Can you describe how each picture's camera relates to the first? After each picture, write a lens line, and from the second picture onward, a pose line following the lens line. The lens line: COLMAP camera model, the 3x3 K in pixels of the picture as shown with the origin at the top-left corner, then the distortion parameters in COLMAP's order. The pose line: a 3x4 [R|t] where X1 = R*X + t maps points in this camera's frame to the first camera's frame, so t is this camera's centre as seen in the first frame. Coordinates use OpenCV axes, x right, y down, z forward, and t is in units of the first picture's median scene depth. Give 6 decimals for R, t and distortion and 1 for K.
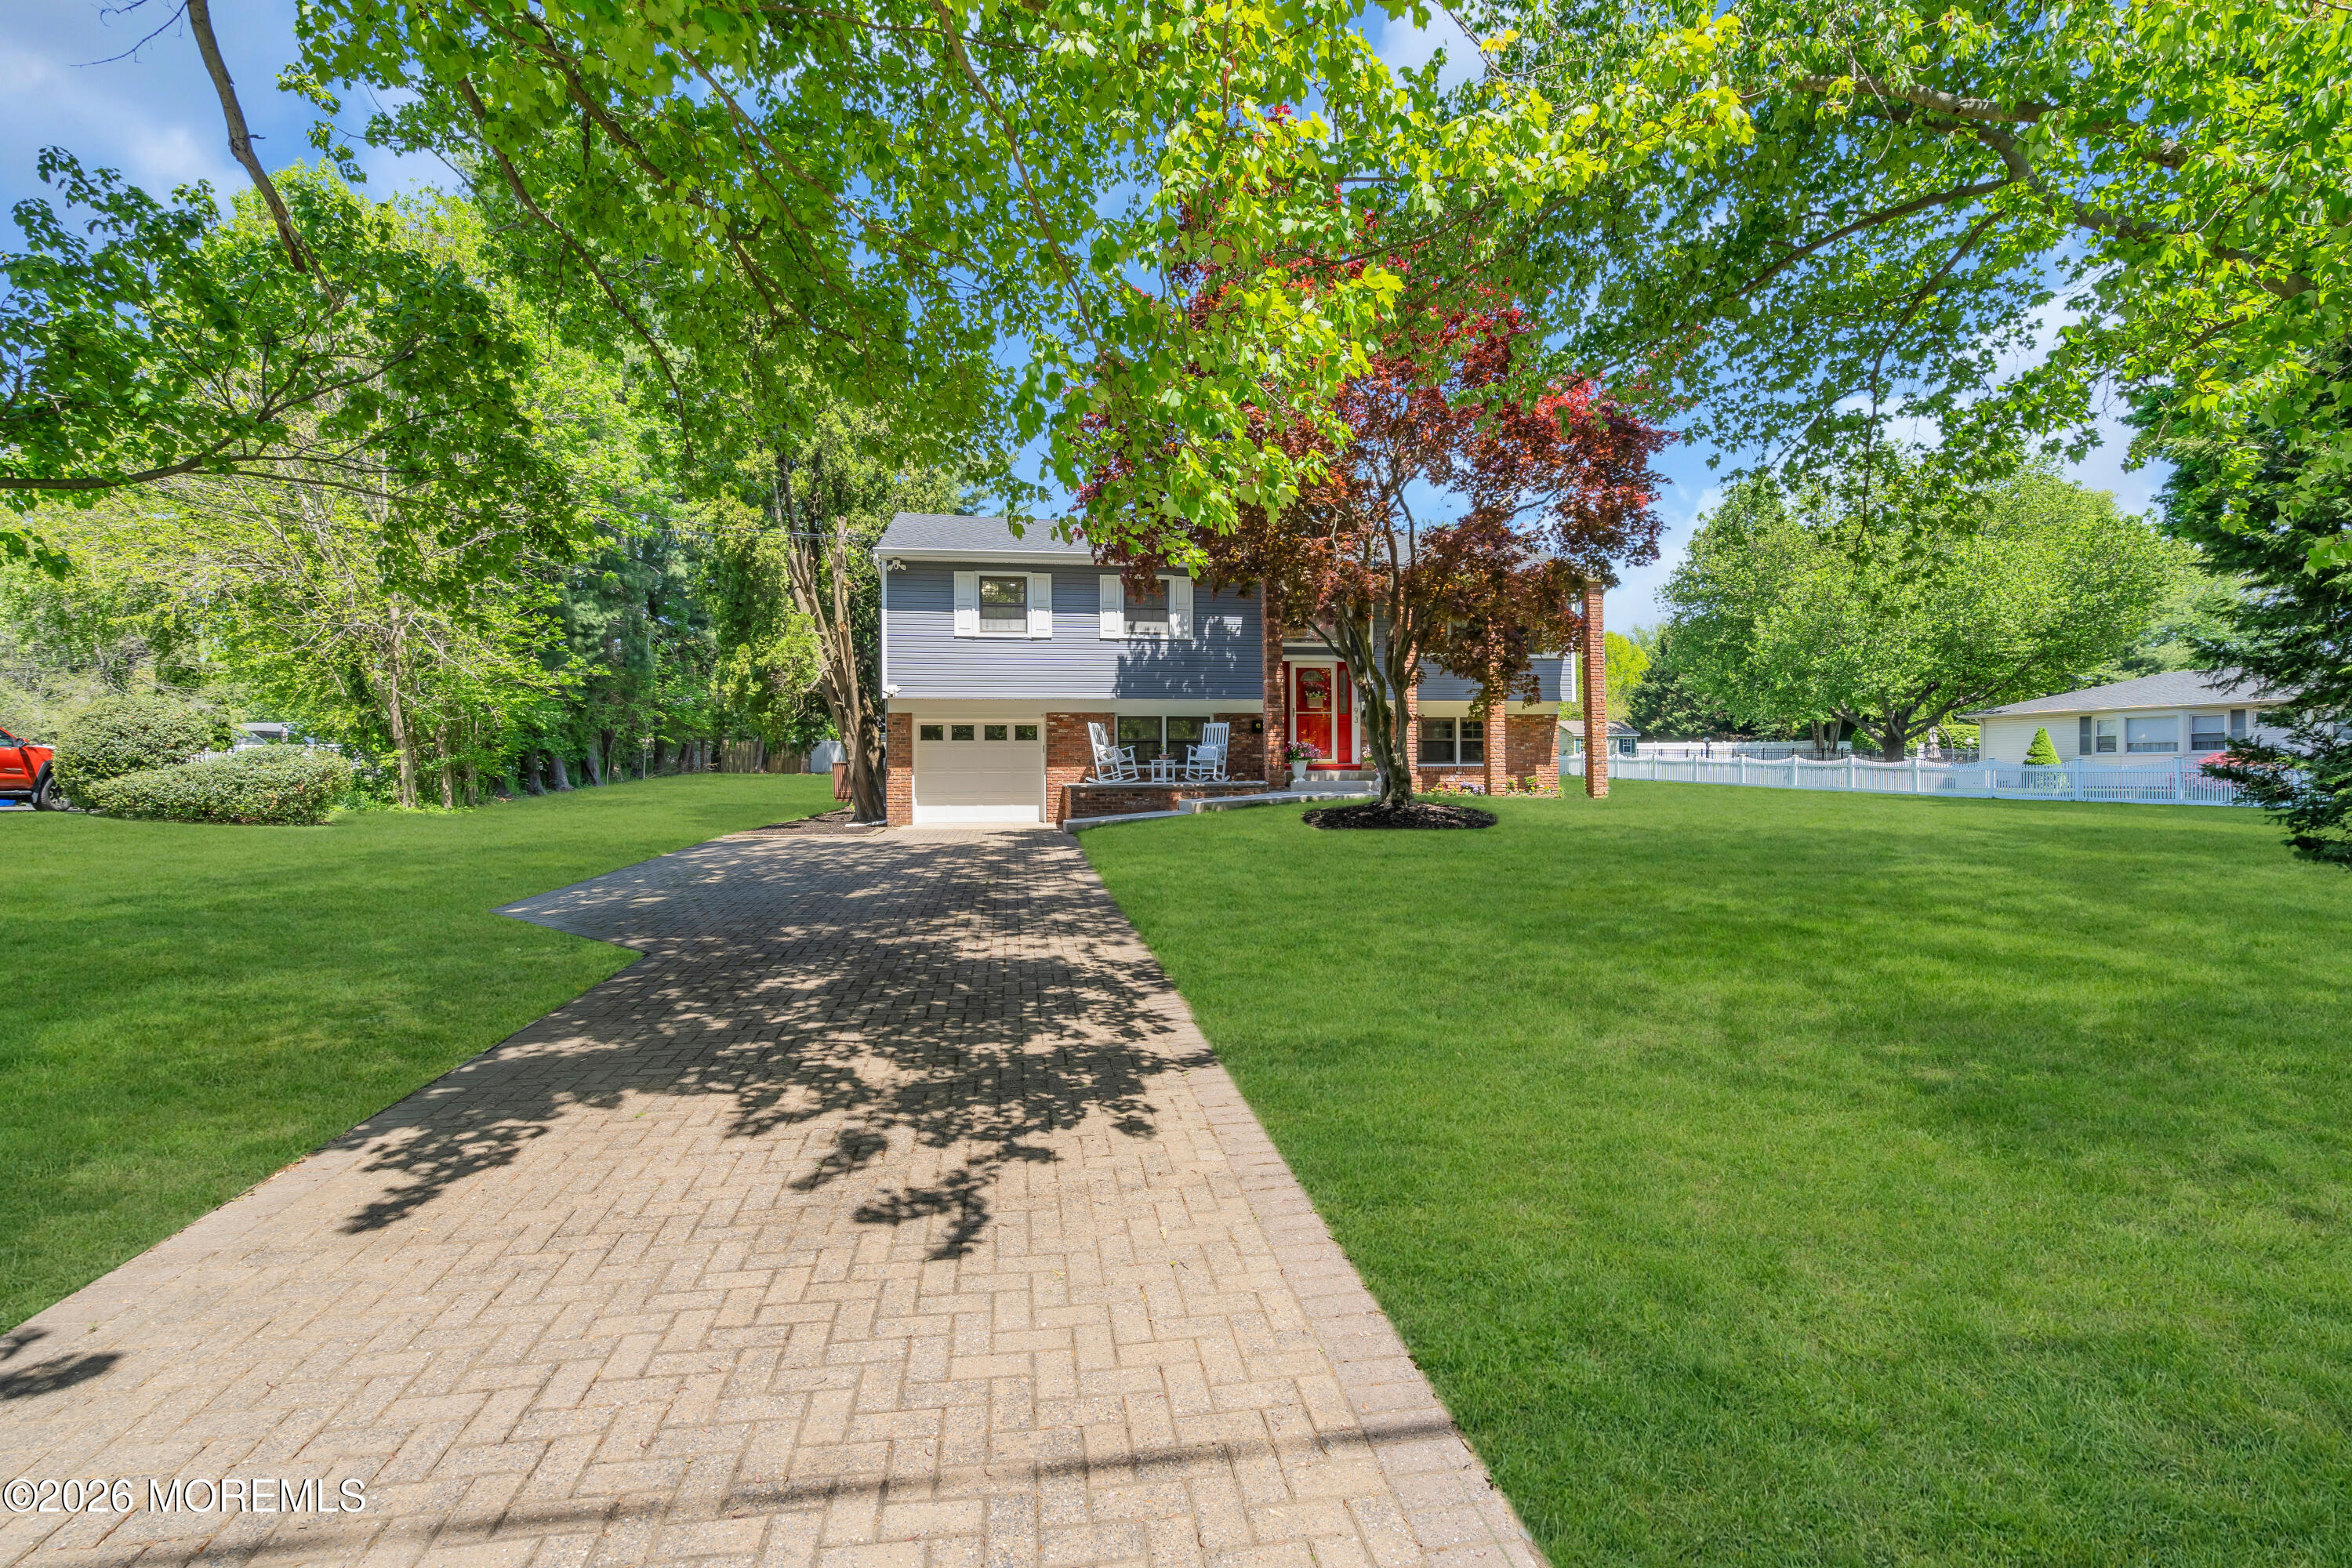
lens RADIAL K [[1056.3, 0, 1172.4], [0, 1056.3, 765.3], [0, 0, 1]] dist [-0.000033, -0.000461]
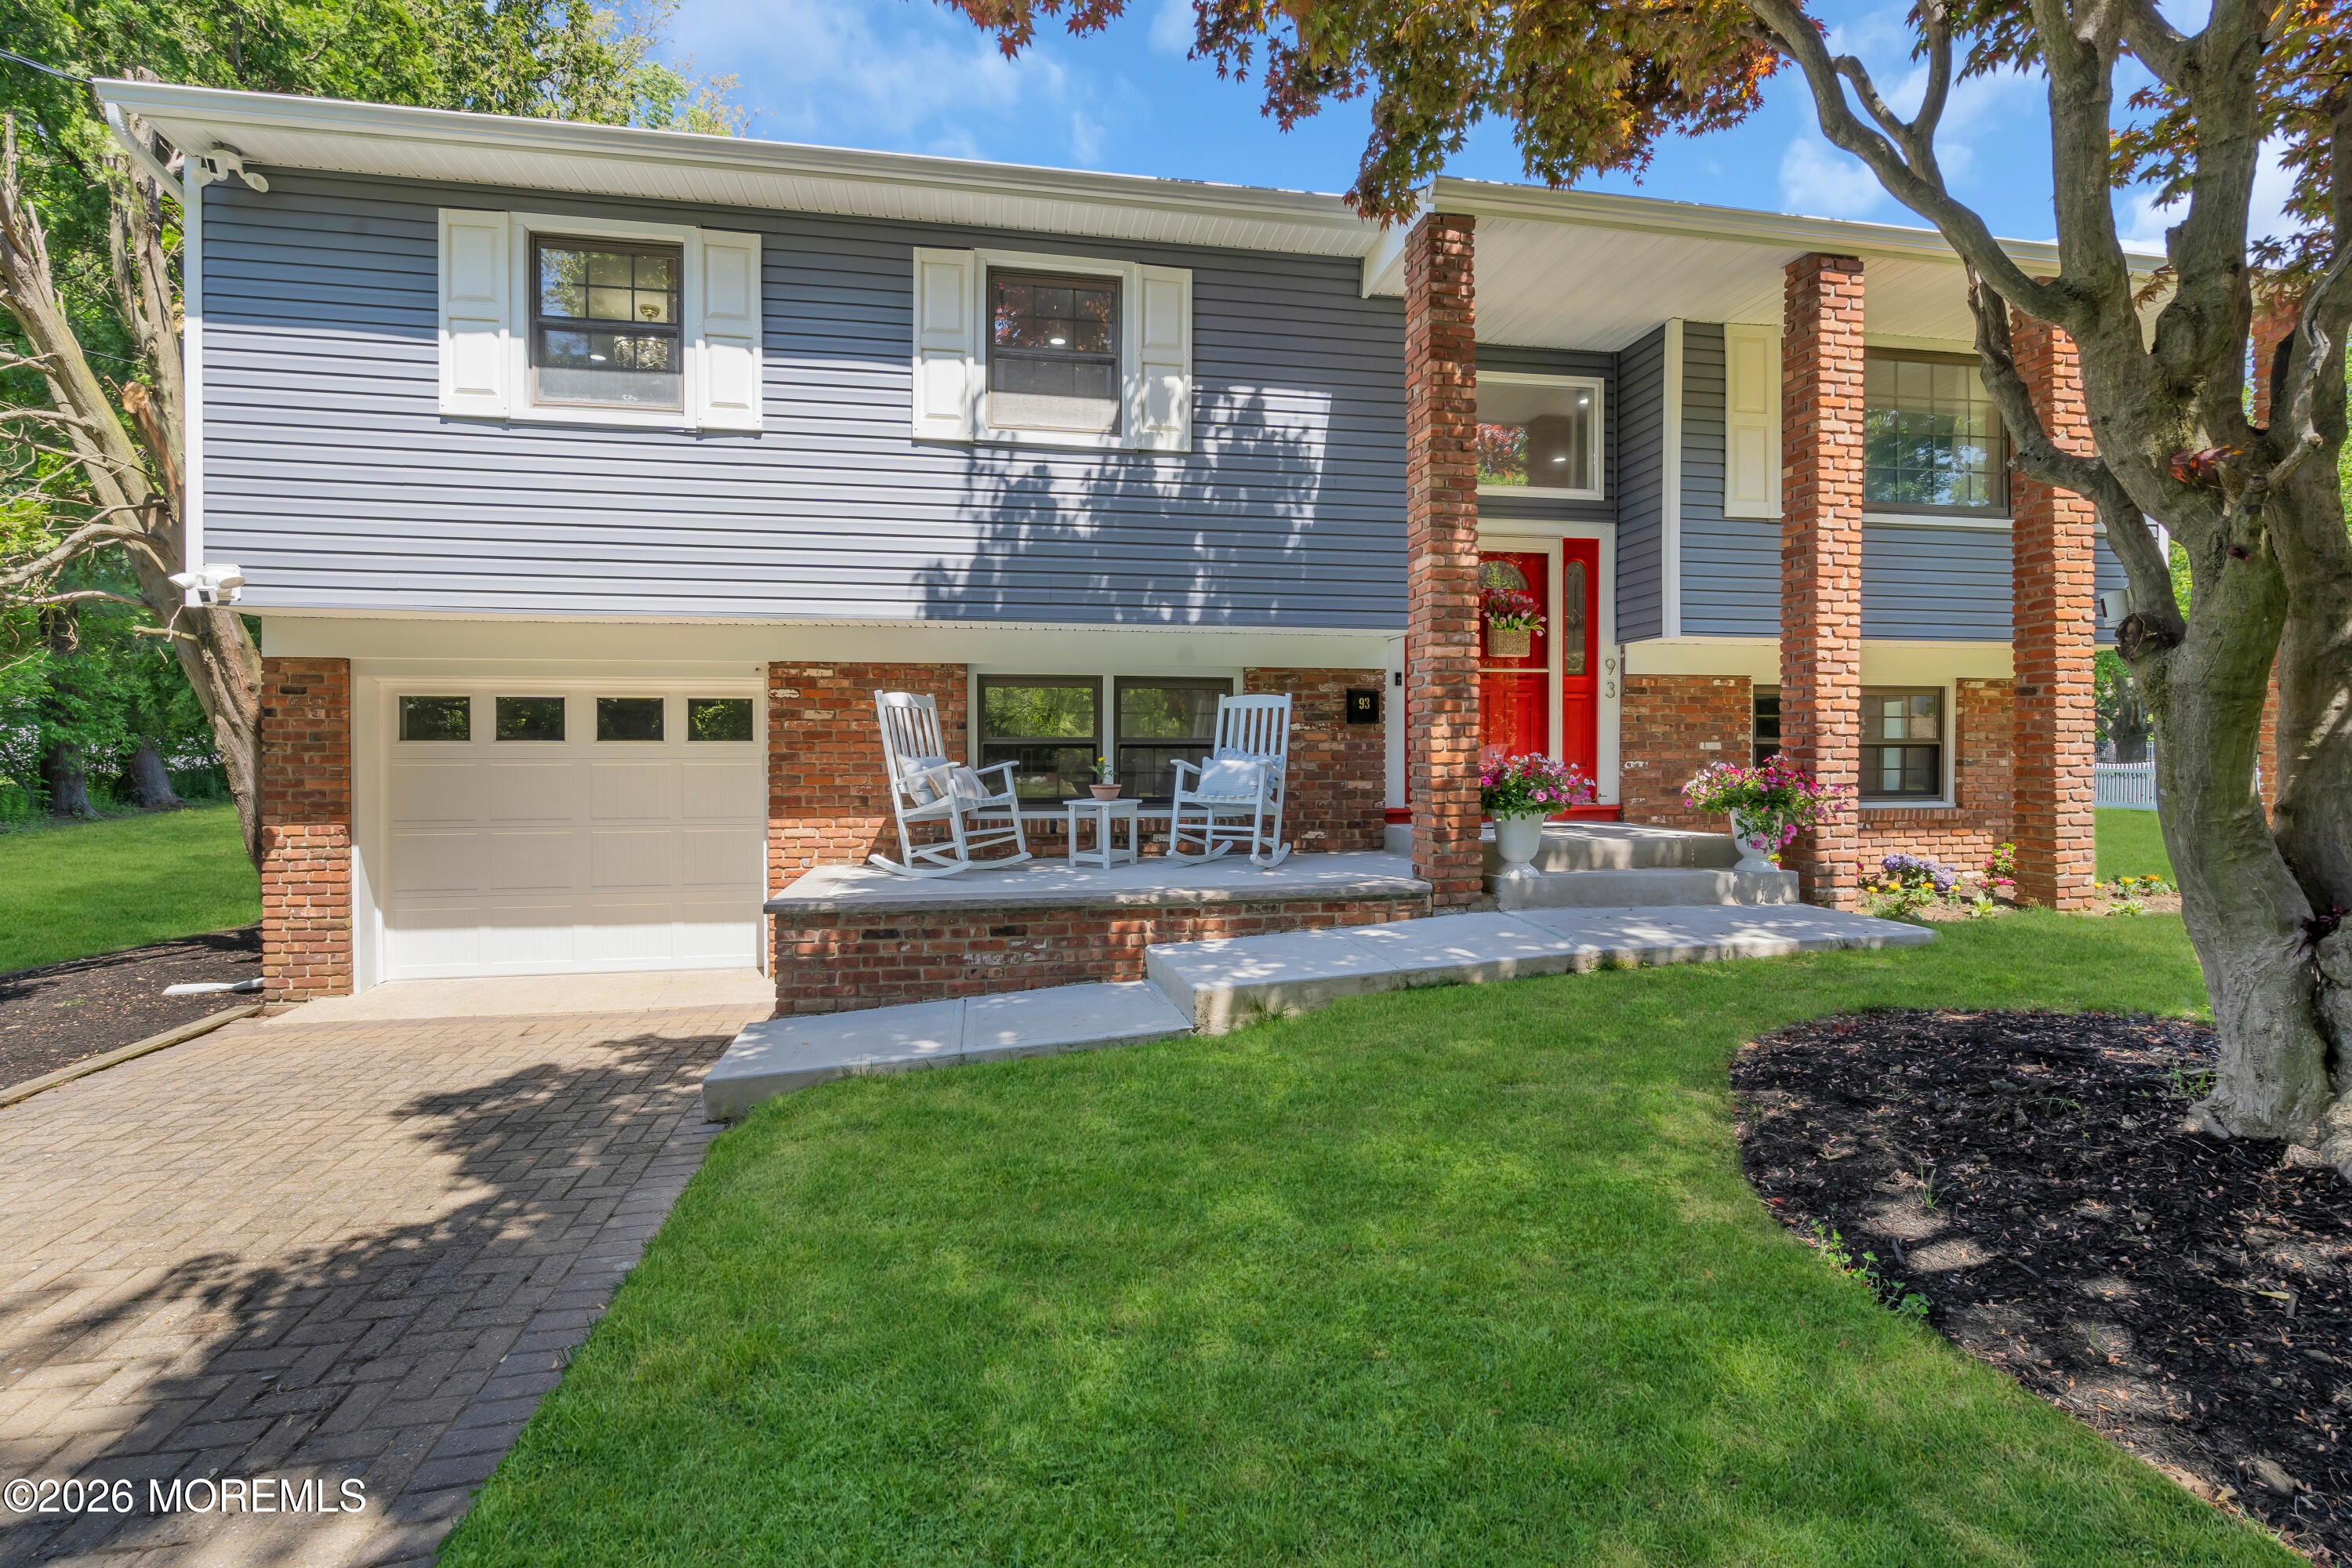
lens RADIAL K [[1081.9, 0, 1173.6], [0, 1081.9, 764.0], [0, 0, 1]] dist [-0.003789, 0.000586]
pose [[0.999759, 0.004213, 0.021525, 0.006927], [-0.004471, 0.999919, 0.011937, -0.021300], [-0.021473, -0.012030, 0.999697, 0.643739]]
